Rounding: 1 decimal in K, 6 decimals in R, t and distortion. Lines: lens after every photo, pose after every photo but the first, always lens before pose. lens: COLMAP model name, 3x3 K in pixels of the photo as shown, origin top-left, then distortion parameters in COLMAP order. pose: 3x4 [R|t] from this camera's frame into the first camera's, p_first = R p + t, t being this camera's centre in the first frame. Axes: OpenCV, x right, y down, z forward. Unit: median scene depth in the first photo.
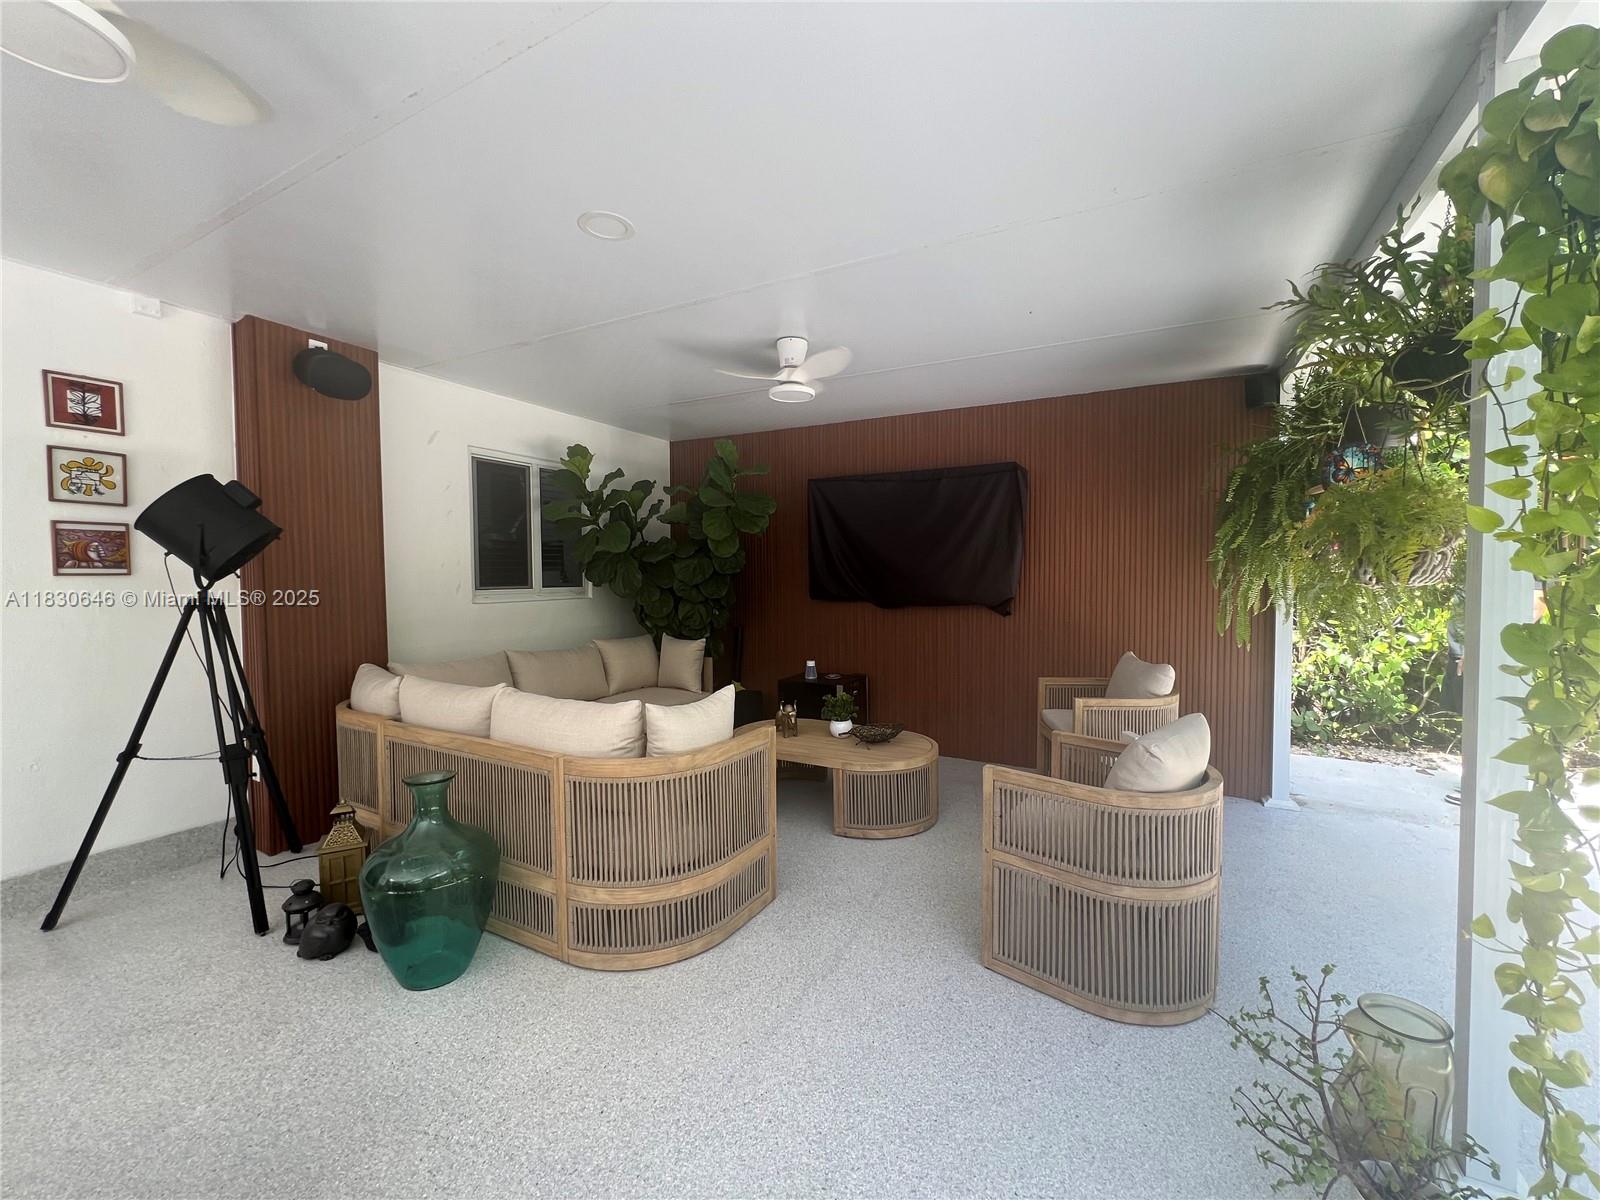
lens RADIAL K [[640.7, 0, 798.4], [0, 640.7, 601.3], [0, 0, 1]] dist [-0.000699, -0.000217]
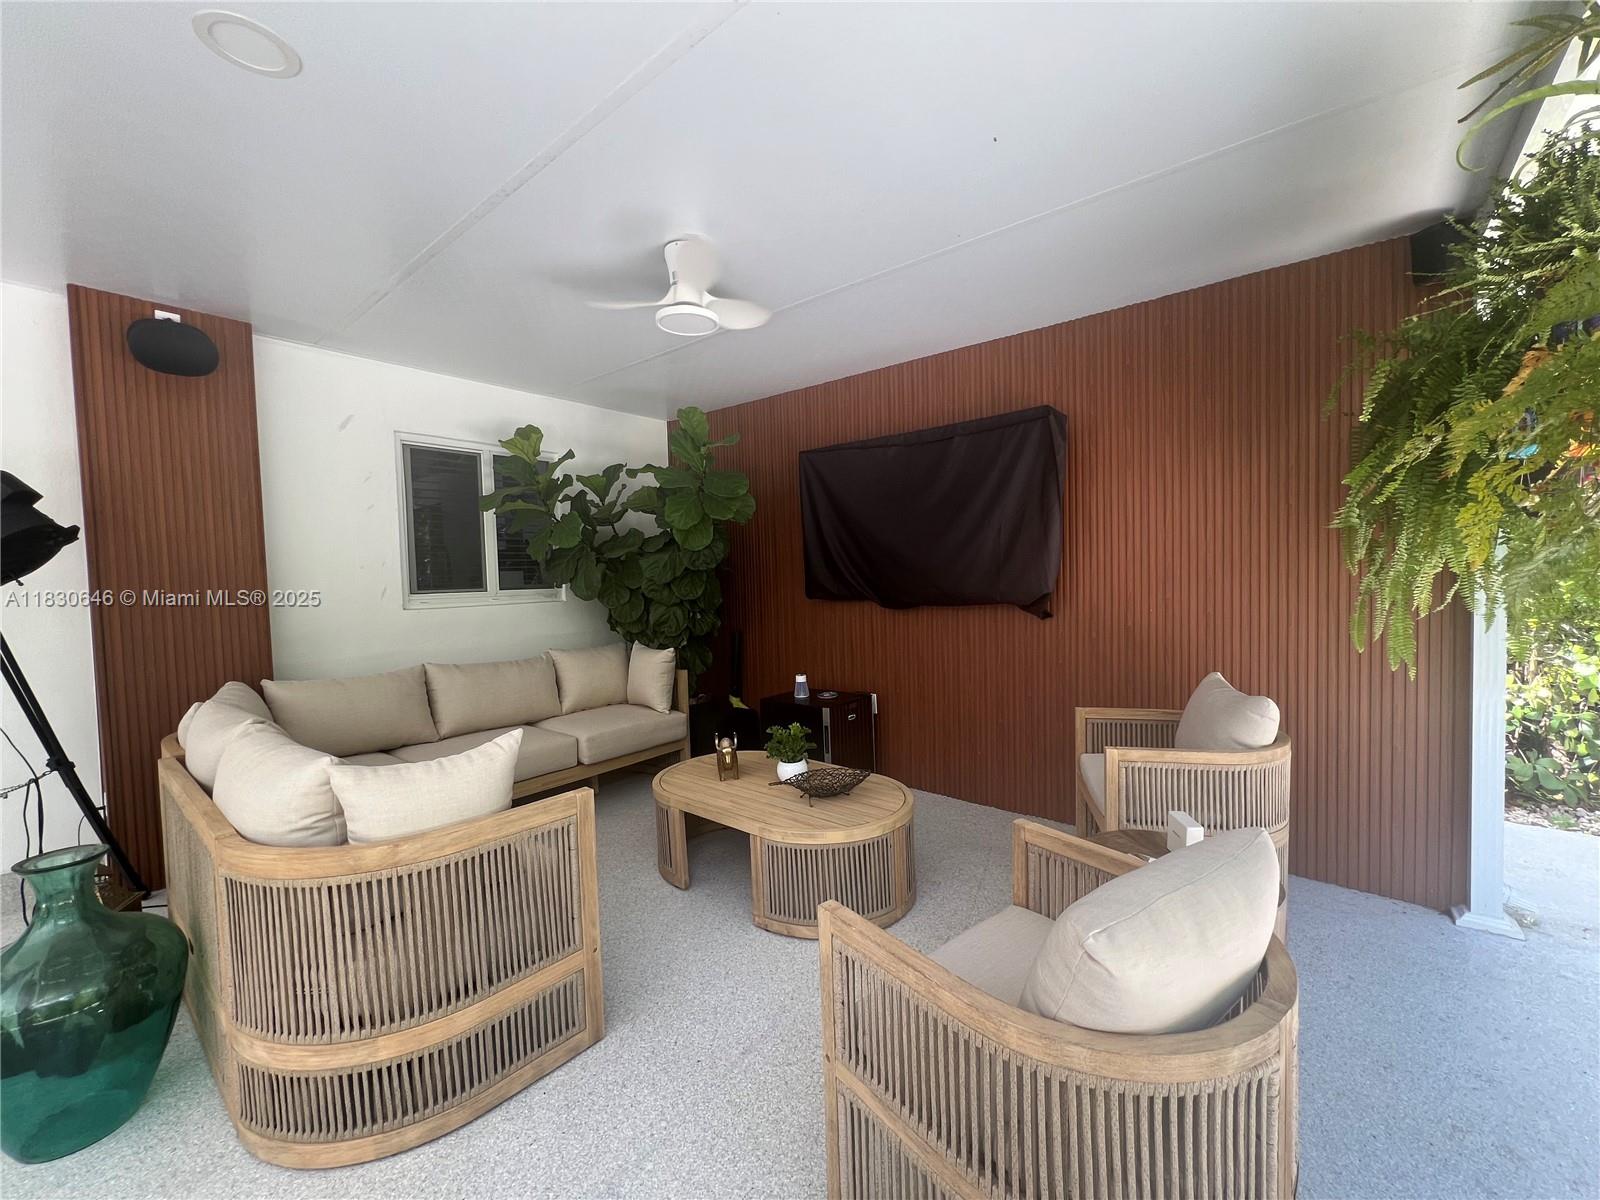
lens RADIAL K [[640.7, 0, 797.1], [0, 640.7, 601.2], [0, 0, 1]] dist [-0.000699, -0.000217]
pose [[0.981464, -0.013395, -0.191177, 0.229175], [0.013946, 0.999902, 0.001537, -0.002040], [0.191138, -0.004175, 0.981554, 0.277076]]
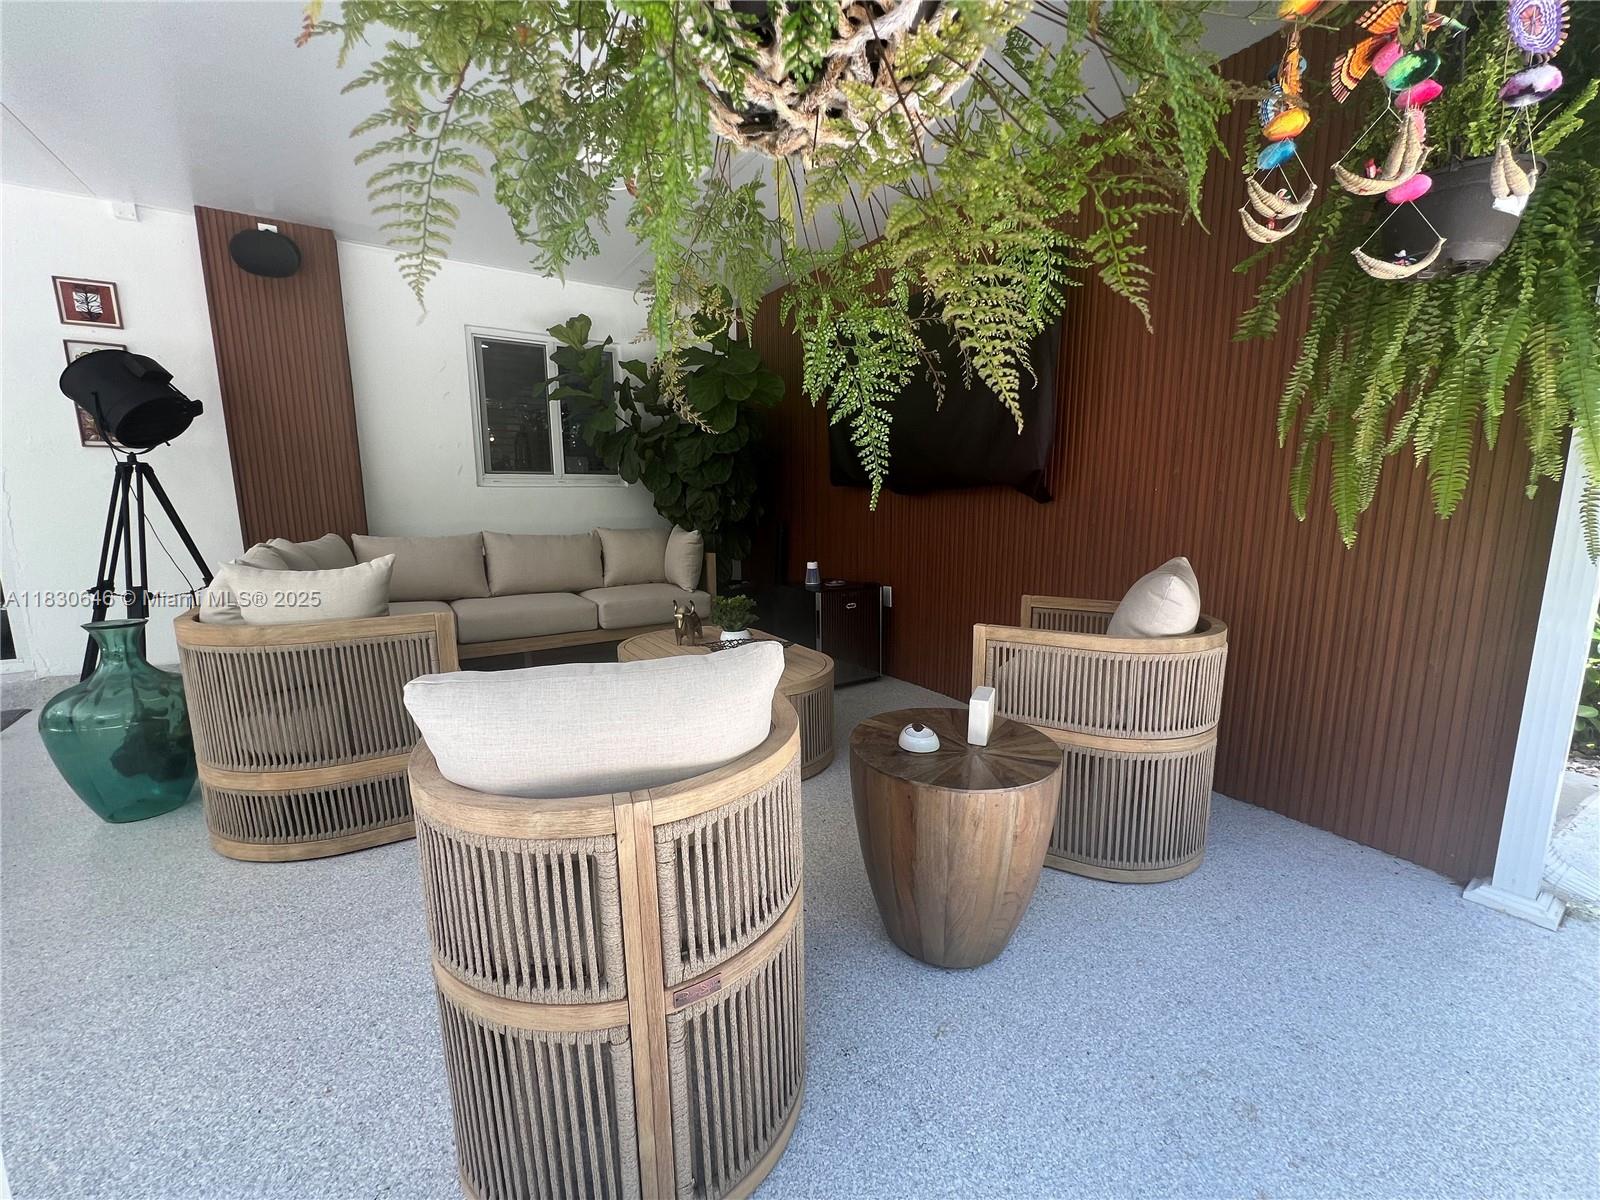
lens RADIAL K [[642.2, 0, 795.4], [0, 642.2, 601.2], [0, 0, 1]] dist [-0.002917, 0.000456]
pose [[0.879874, 0.076199, -0.469057, 0.509623], [-0.019561, 0.992031, 0.124462, 0.056975], [0.474803, -0.100336, 0.874354, 0.385388]]
